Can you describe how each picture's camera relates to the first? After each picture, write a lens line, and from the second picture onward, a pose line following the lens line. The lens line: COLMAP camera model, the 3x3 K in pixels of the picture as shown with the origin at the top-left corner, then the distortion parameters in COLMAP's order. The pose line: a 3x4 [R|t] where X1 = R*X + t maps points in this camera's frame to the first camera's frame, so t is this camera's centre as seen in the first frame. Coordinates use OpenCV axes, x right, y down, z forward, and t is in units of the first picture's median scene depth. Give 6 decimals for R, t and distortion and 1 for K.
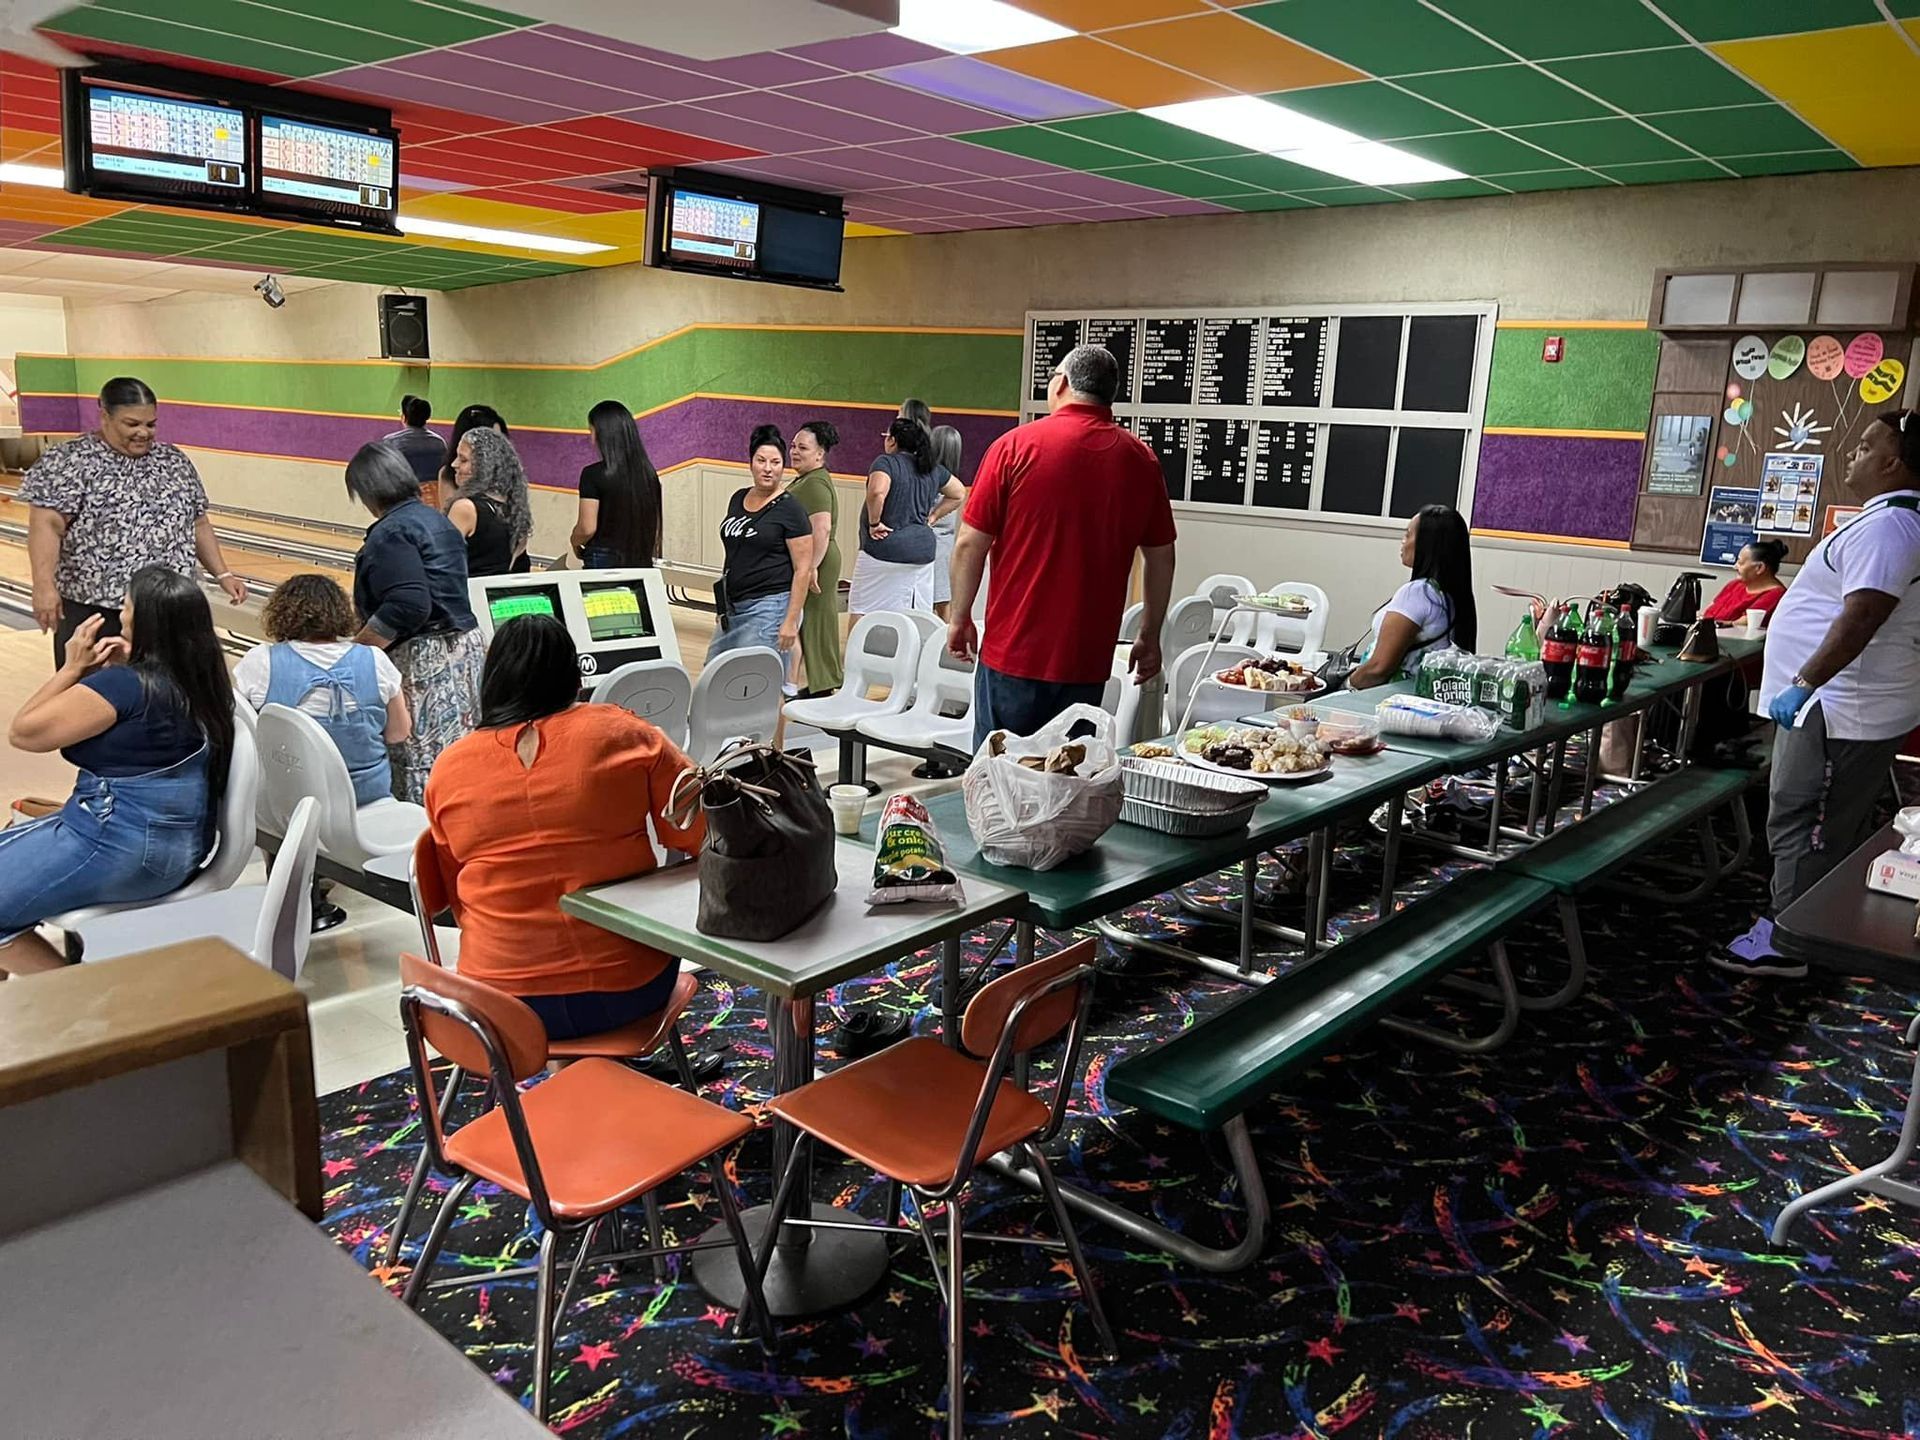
lens RADIAL K [[1525.0, 0, 915.5], [0, 1525.0, 746.4], [0, 0, 1]] dist [0.045034, -0.063963]
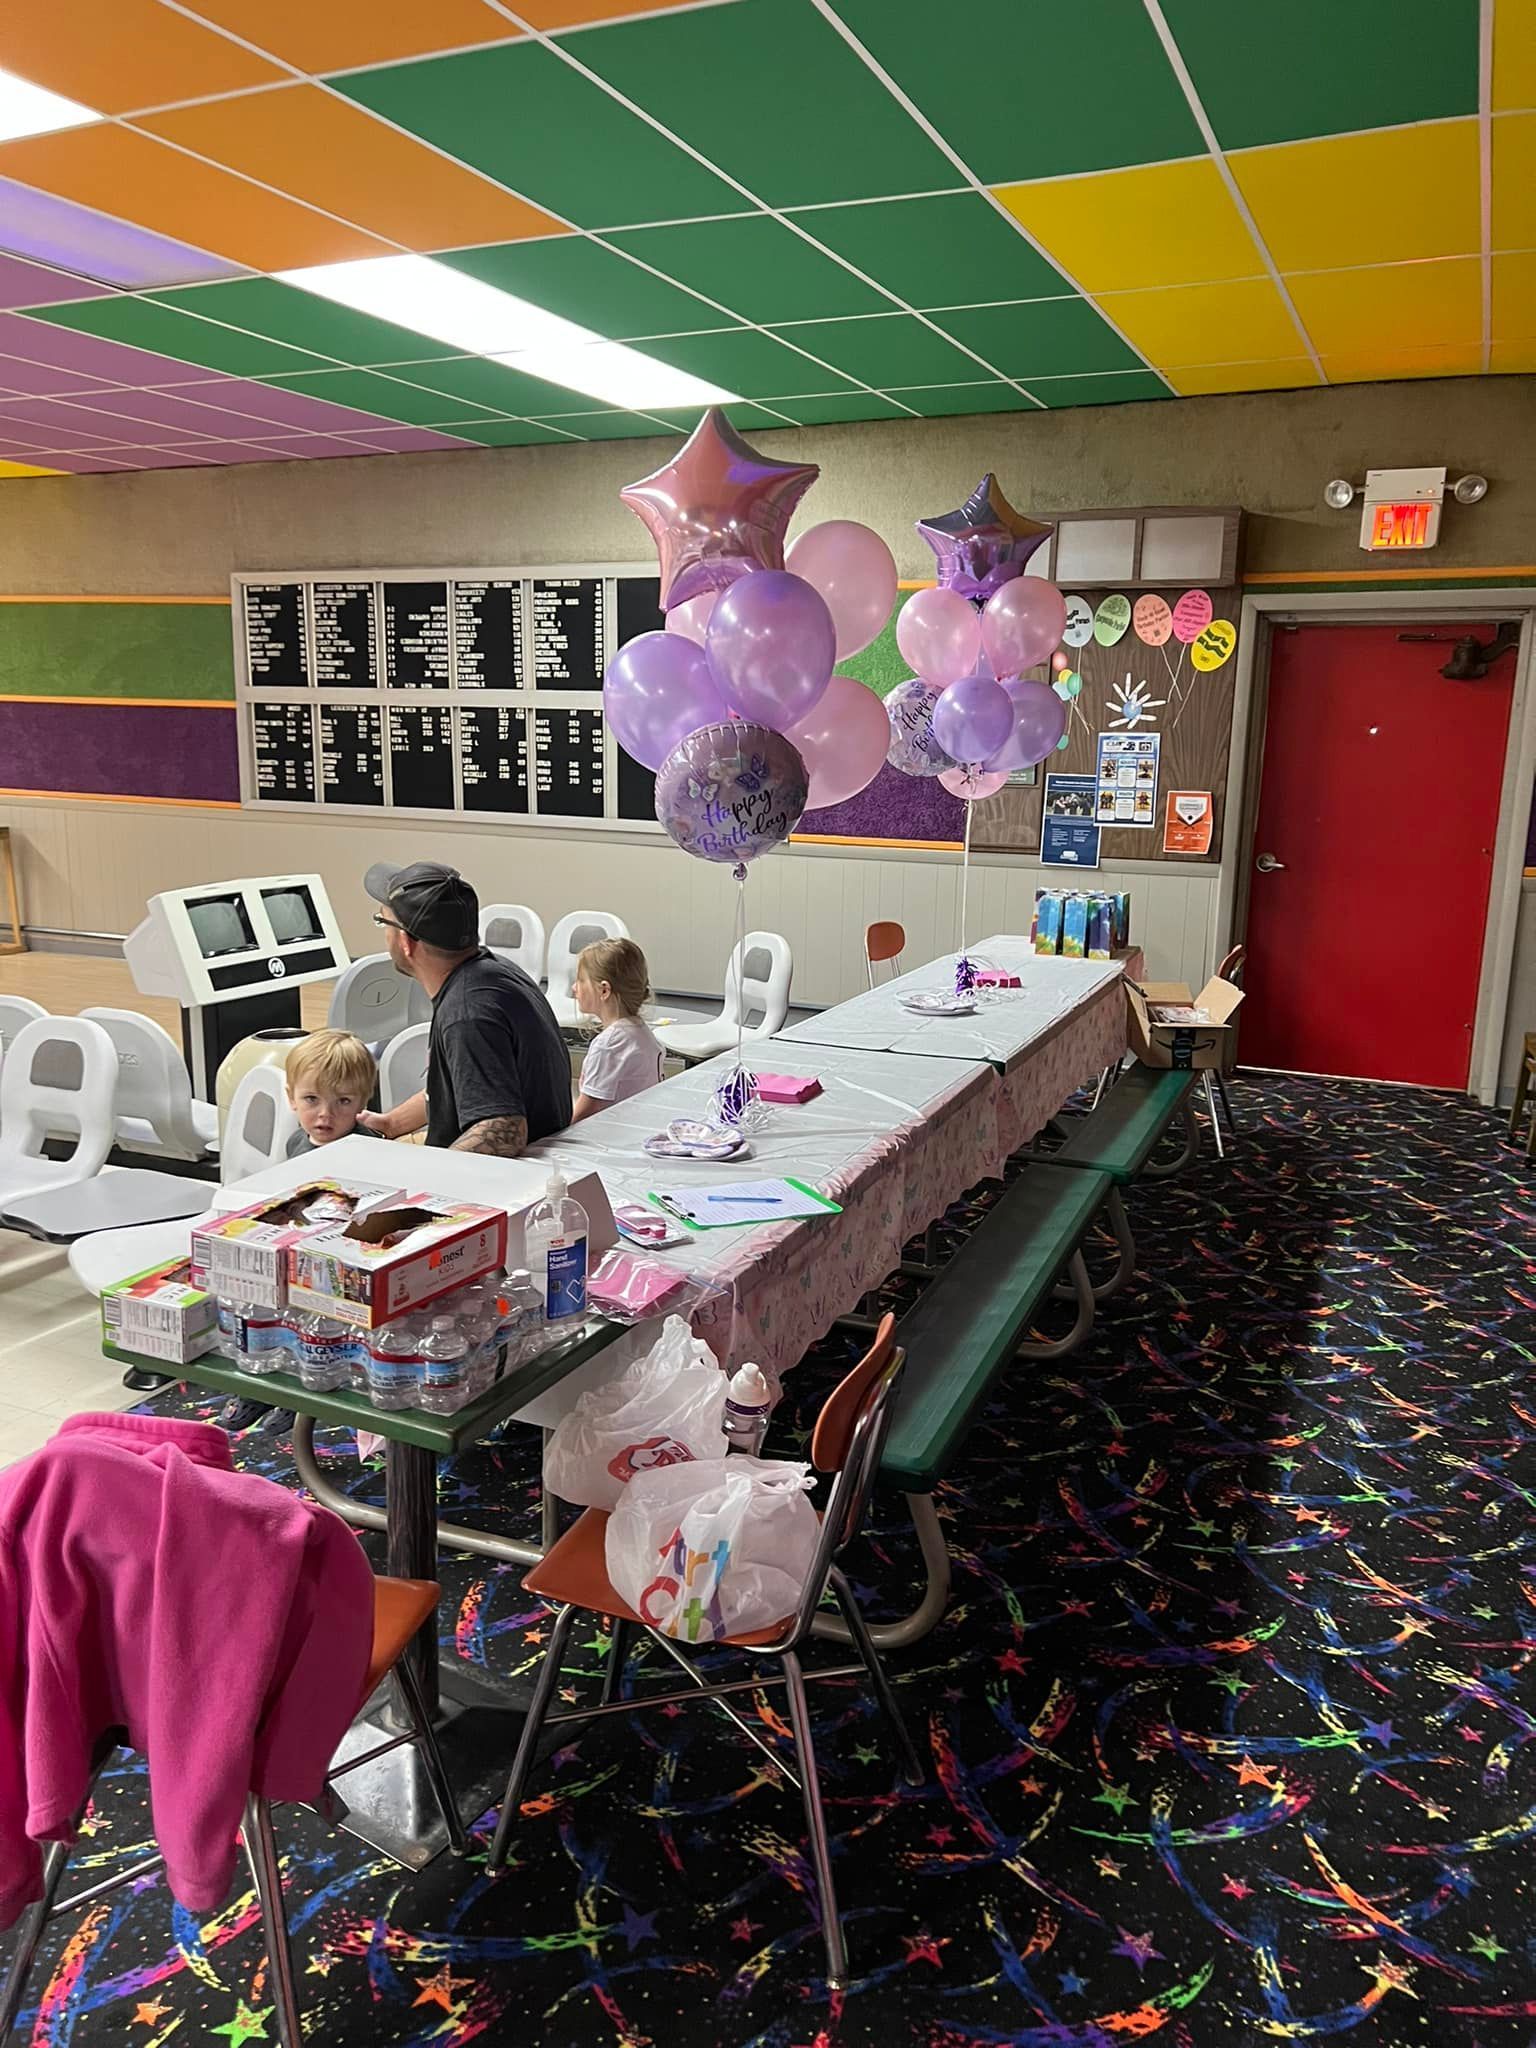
lens RADIAL K [[1626.7, 0, 765.6], [0, 1626.7, 1063.0], [0, 0, 1]] dist [0.045034, -0.063963]
pose [[0.953382, -0.087405, 0.288831, 0.094822], [0.086704, 0.996117, 0.015245, -0.036771], [-0.289043, 0.010509, 0.957259, 0.181061]]
